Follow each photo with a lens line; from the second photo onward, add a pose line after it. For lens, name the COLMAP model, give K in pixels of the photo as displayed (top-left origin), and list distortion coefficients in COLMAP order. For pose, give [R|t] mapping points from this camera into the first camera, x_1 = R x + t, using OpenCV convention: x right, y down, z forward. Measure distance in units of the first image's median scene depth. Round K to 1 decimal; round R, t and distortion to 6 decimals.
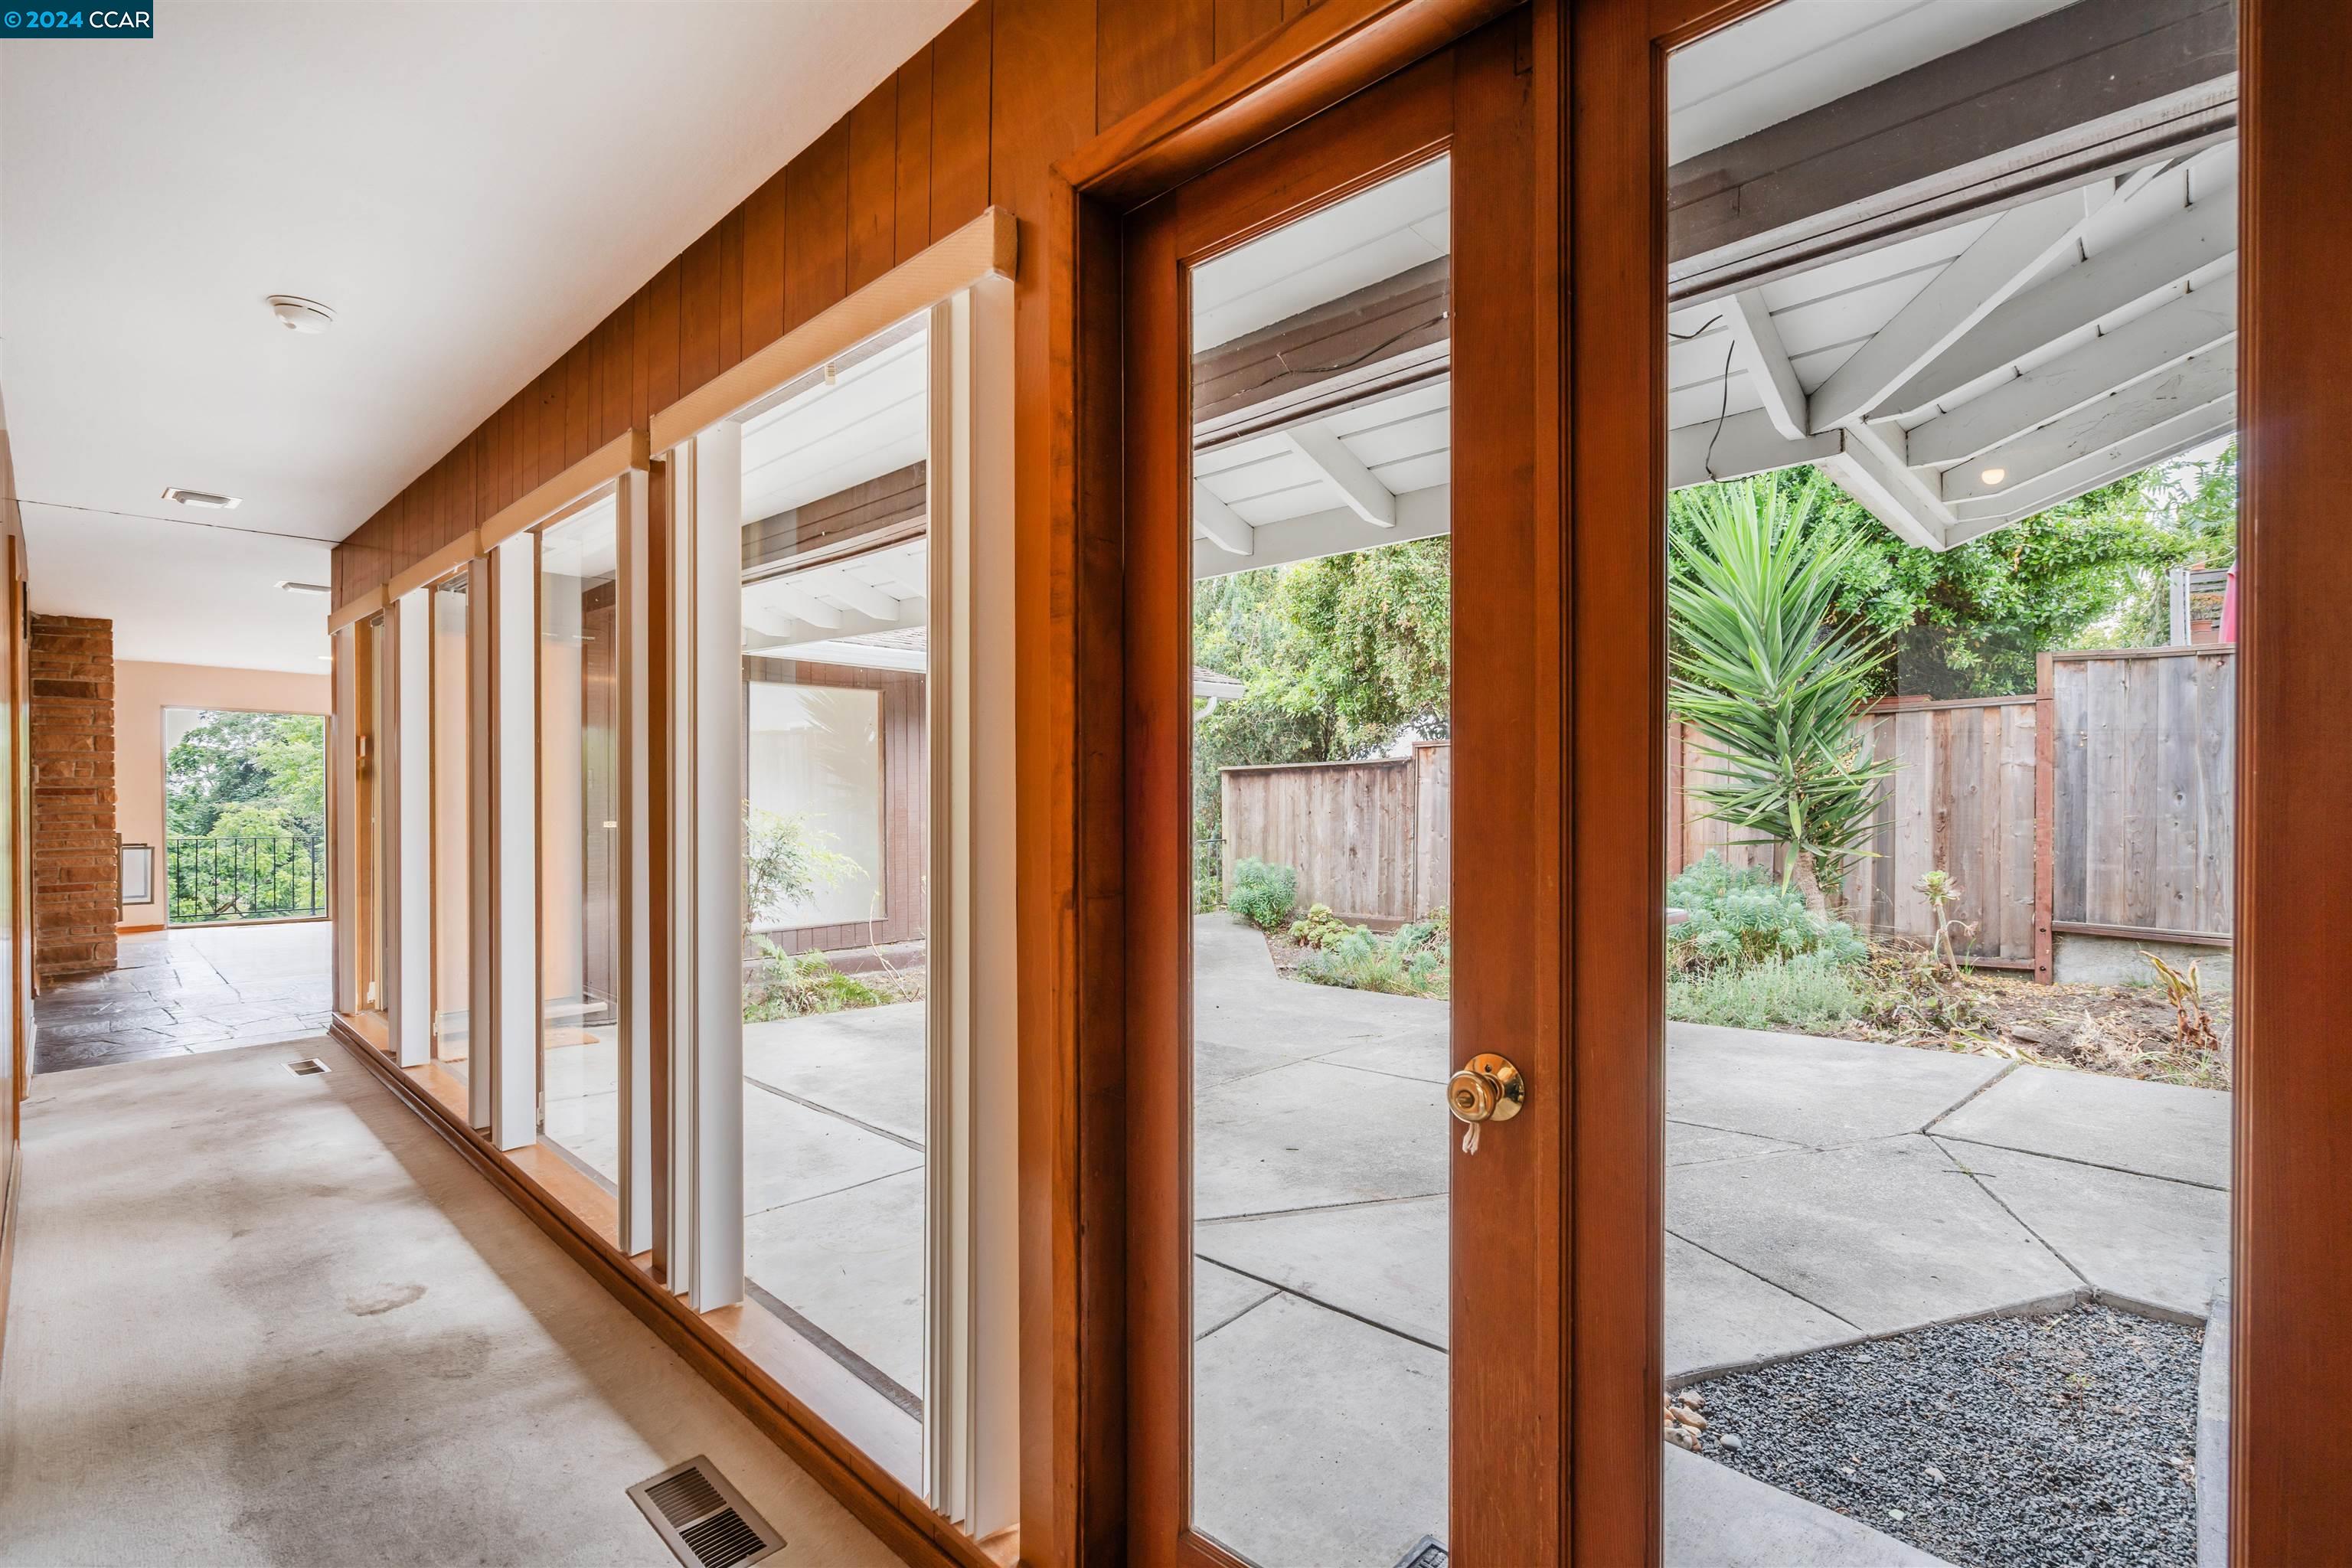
lens RADIAL K [[1069.3, 0, 1172.2], [0, 1069.3, 791.7], [0, 0, 1]] dist [-0.001588, -0.000154]
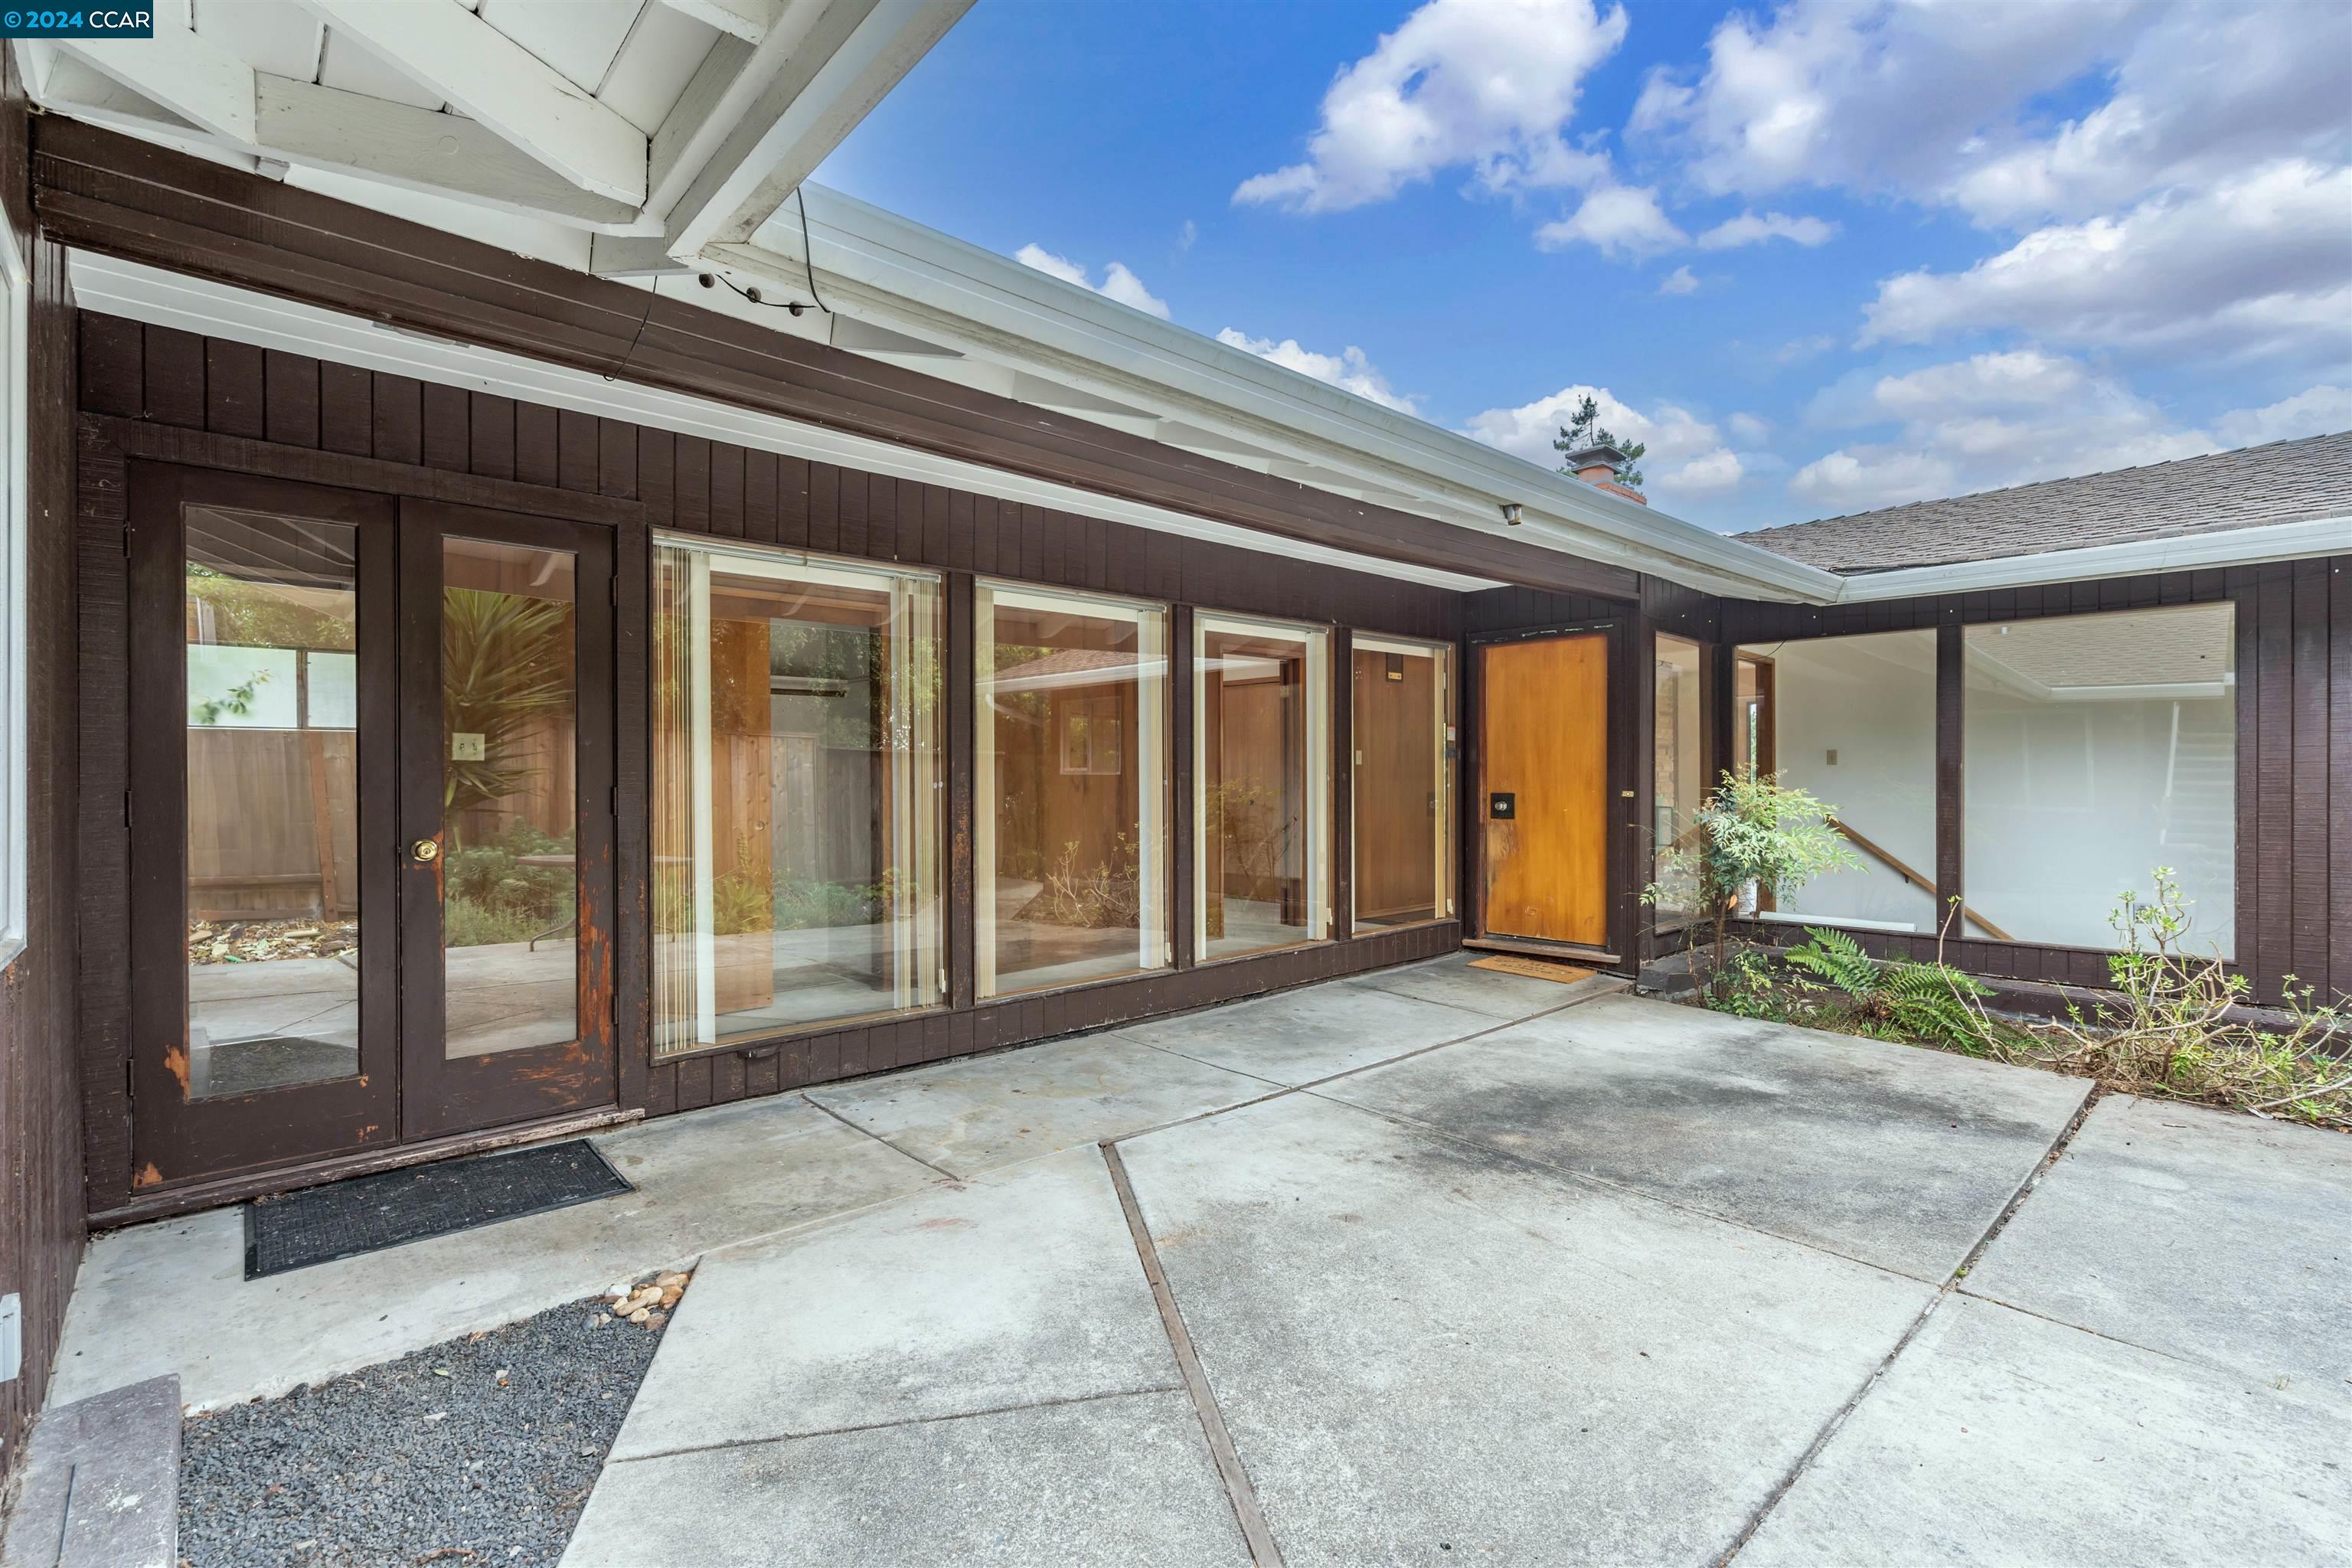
lens RADIAL K [[1069.3, 0, 1181.5], [0, 1069.3, 781.9], [0, 0, 1]] dist [-0.001588, -0.000154]
pose [[-0.071087, 0.001945, -0.997468, 0.785509], [0.000211, 0.999998, 0.001935, 0.020778], [0.997470, -0.000073, -0.071088, 0.837882]]
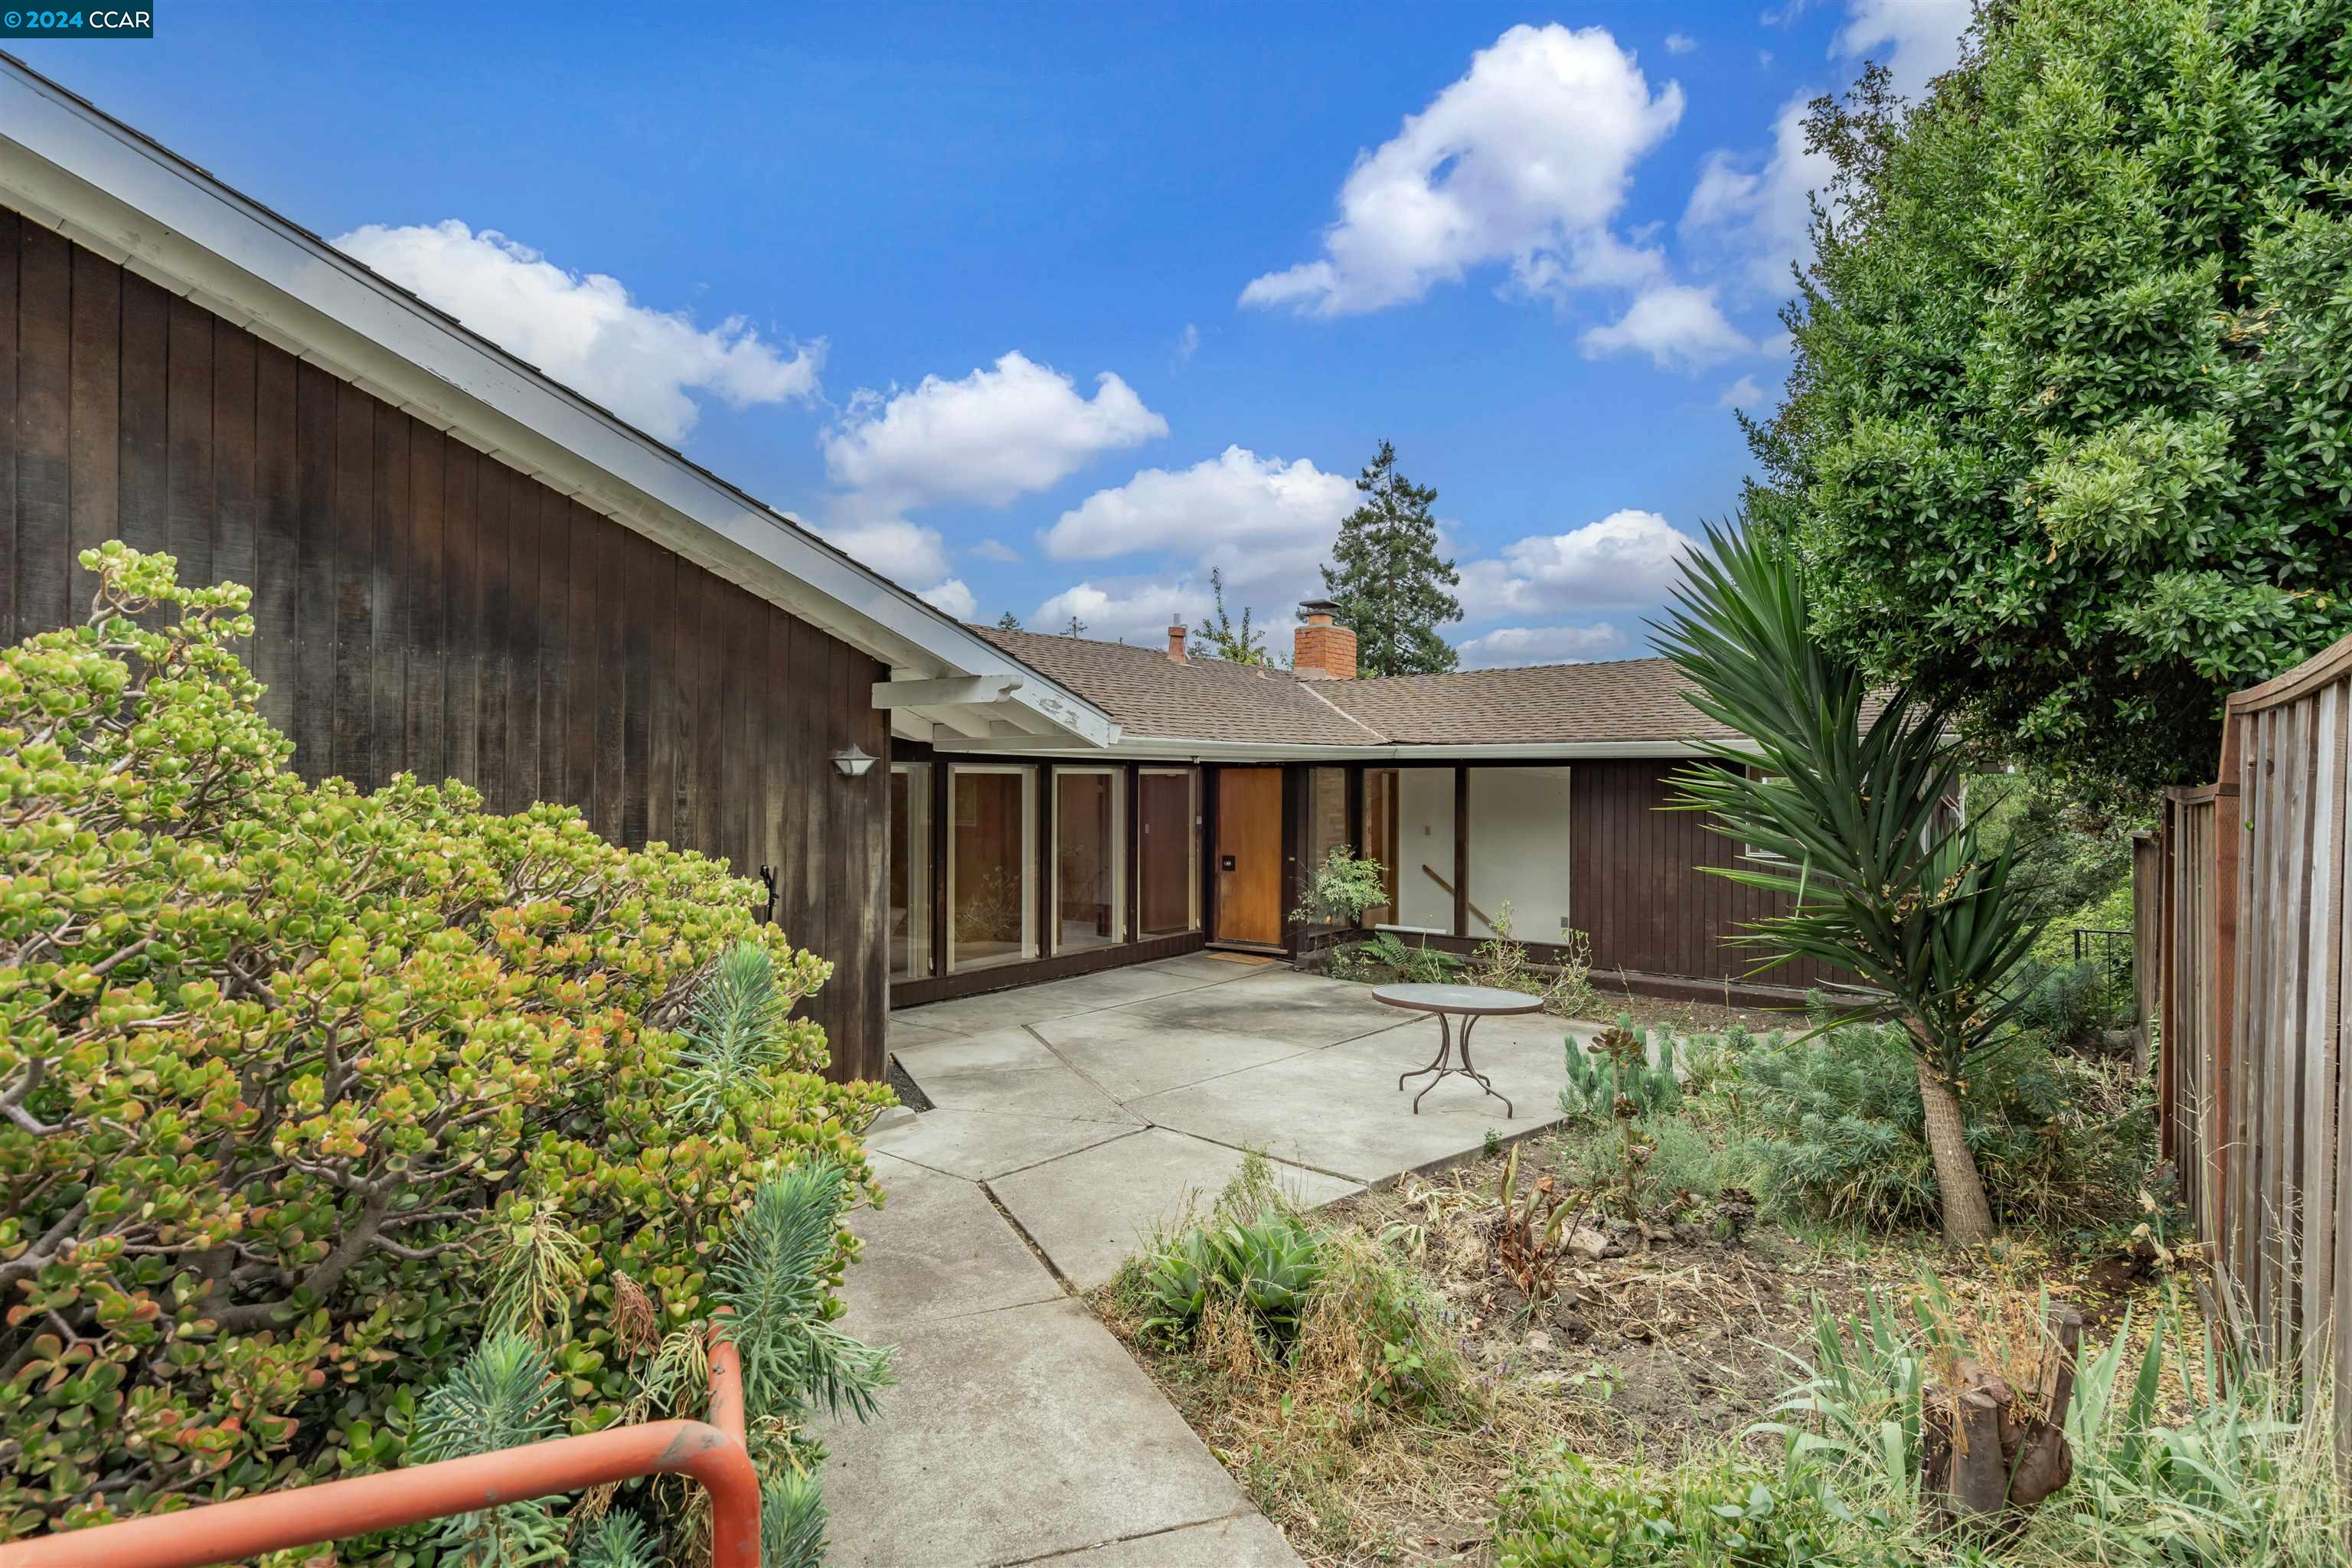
lens RADIAL K [[1112.4, 0, 1174.8], [0, 1112.4, 791.3], [0, 0, 1]] dist [0.001543, 0.000112]
pose [[0.091237, -0.001538, -0.995828, 2.057539], [-0.005110, 0.999985, -0.002013, -0.129236], [0.995816, 0.005272, 0.091228, 0.808368]]
